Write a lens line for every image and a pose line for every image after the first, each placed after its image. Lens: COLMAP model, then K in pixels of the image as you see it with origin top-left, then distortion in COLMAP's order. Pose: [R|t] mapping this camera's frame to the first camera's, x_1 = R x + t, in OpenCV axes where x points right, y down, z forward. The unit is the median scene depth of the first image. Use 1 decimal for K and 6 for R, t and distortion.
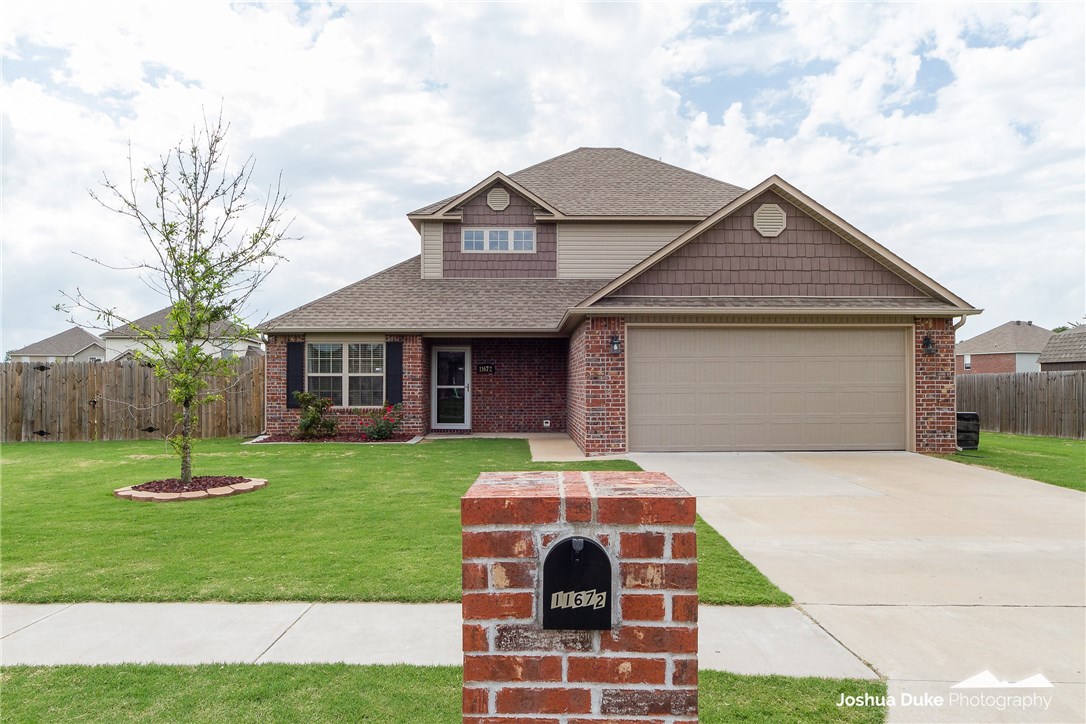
lens RADIAL K [[802.4, 0, 544.3], [0, 802.4, 368.3], [0, 0, 1]] dist [0.011532, 0.006033]
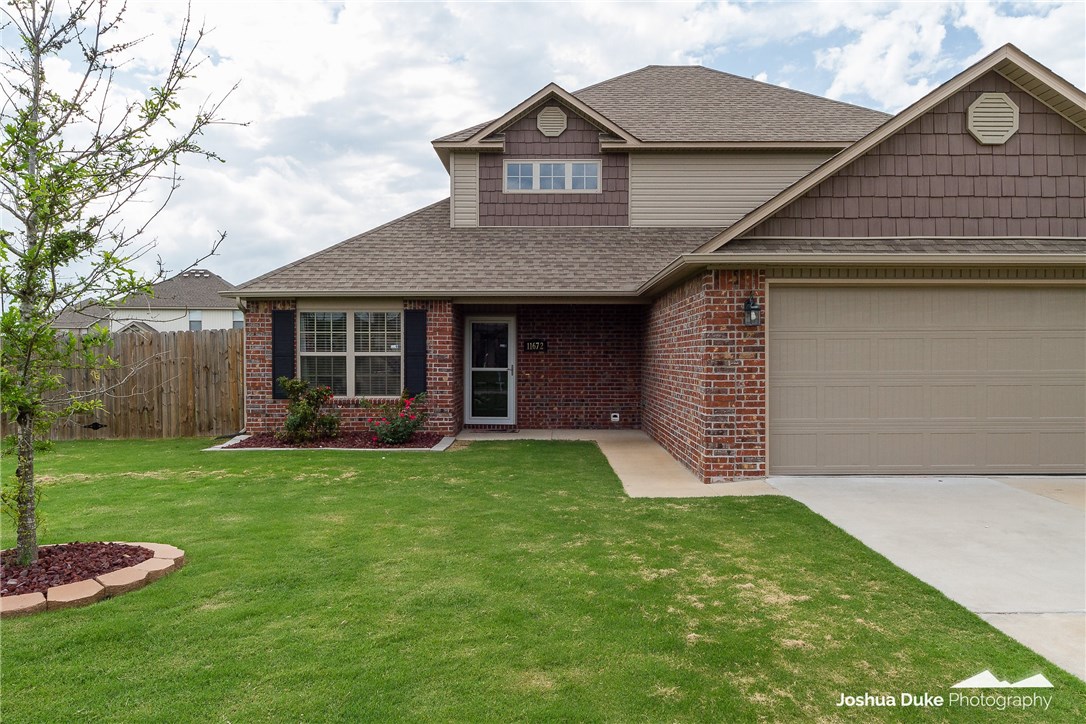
lens RADIAL K [[793.3, 0, 543.0], [0, 793.3, 362.0], [0, 0, 1]] dist [0.003562, -0.003156]
pose [[0.999528, 0.001583, -0.030665, -0.046584], [-0.000732, 0.999615, 0.027734, -0.005065], [0.030697, -0.027698, 0.999145, 0.270056]]
